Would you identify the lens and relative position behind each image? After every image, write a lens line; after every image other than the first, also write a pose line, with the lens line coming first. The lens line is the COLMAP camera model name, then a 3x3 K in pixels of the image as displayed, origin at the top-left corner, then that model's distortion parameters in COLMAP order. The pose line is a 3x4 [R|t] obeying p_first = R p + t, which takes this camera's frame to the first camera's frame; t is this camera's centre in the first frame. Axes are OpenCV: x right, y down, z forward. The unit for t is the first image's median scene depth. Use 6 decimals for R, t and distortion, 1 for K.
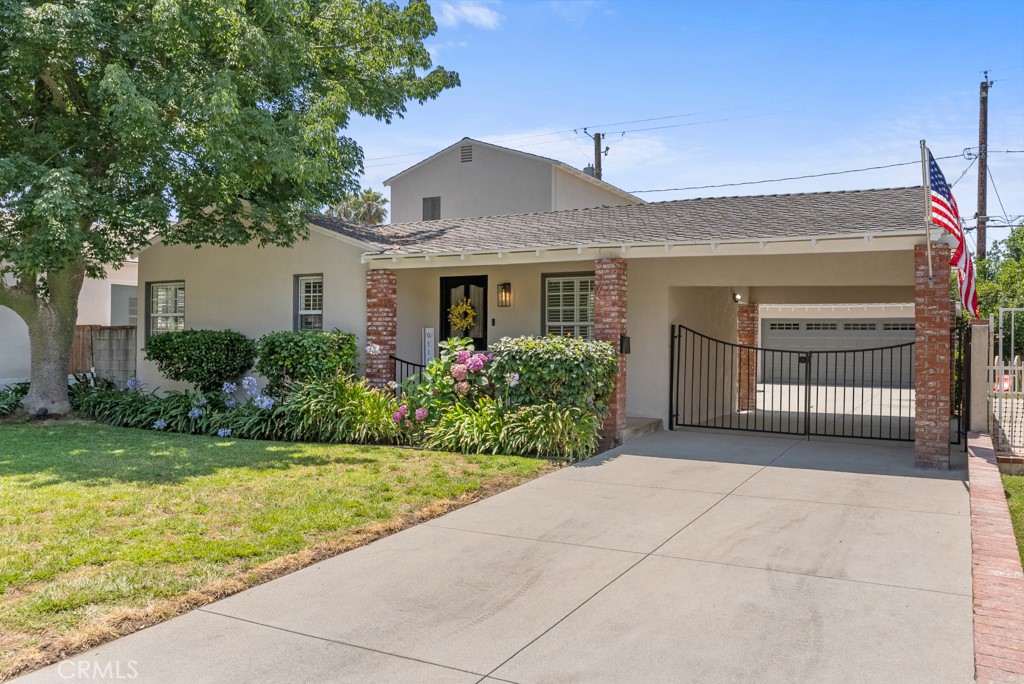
lens RADIAL K [[820.3, 0, 512.0], [0, 820.3, 342.0], [0, 0, 1]] dist [0.001826, -0.000356]
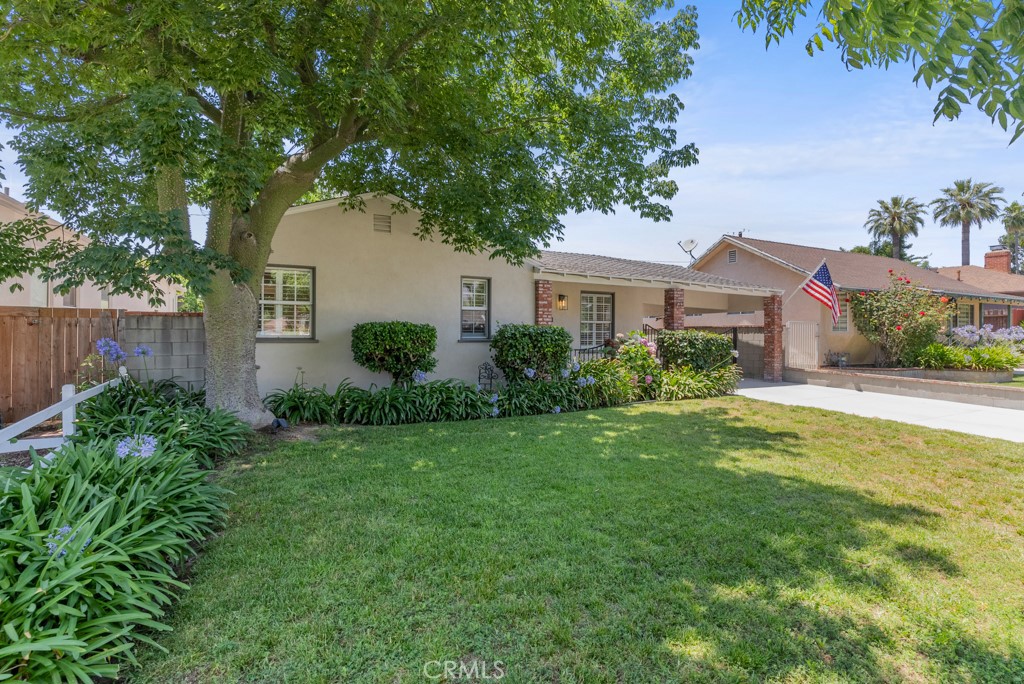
lens RADIAL K [[489.6, 0, 512.9], [0, 489.6, 338.0], [0, 0, 1]] dist [0.001307, 0.000036]
pose [[0.560959, -0.009781, 0.827785, -0.869435], [-0.003443, 0.999894, 0.014148, -0.003167], [-0.827836, -0.010787, 0.560866, 0.581923]]
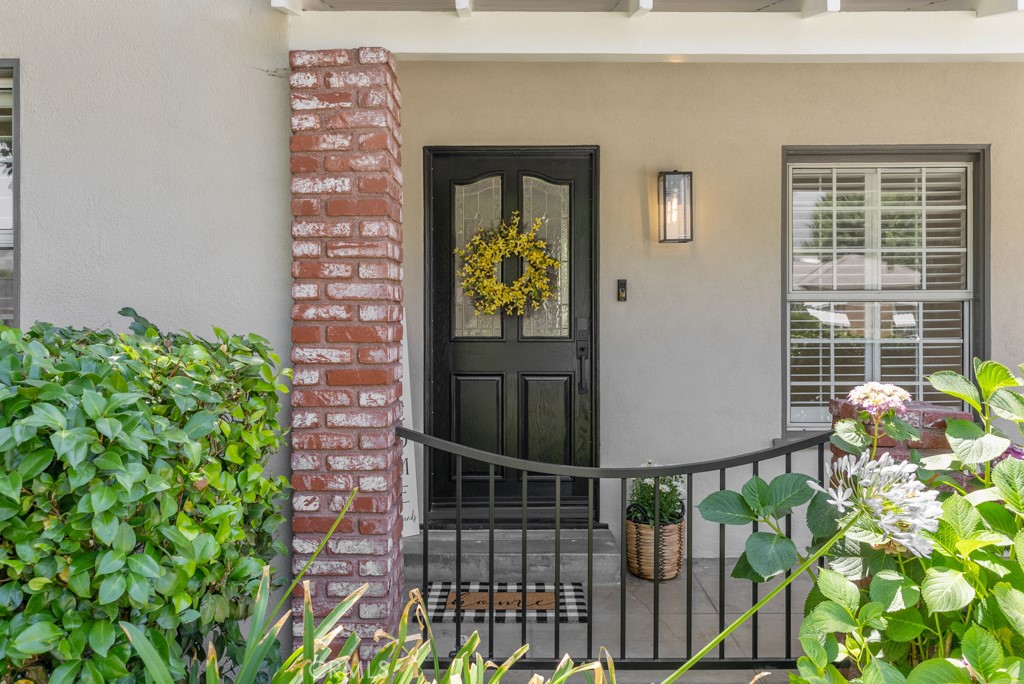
lens RADIAL K [[803.8, 0, 512.7], [0, 803.8, 322.6], [0, 0, 1]] dist [-0.002270, -0.000665]
pose [[0.879759, -0.011495, 0.475282, -0.227728], [0.008587, 0.999929, 0.008289, -0.015078], [-0.475343, -0.003211, 0.879795, 0.782677]]
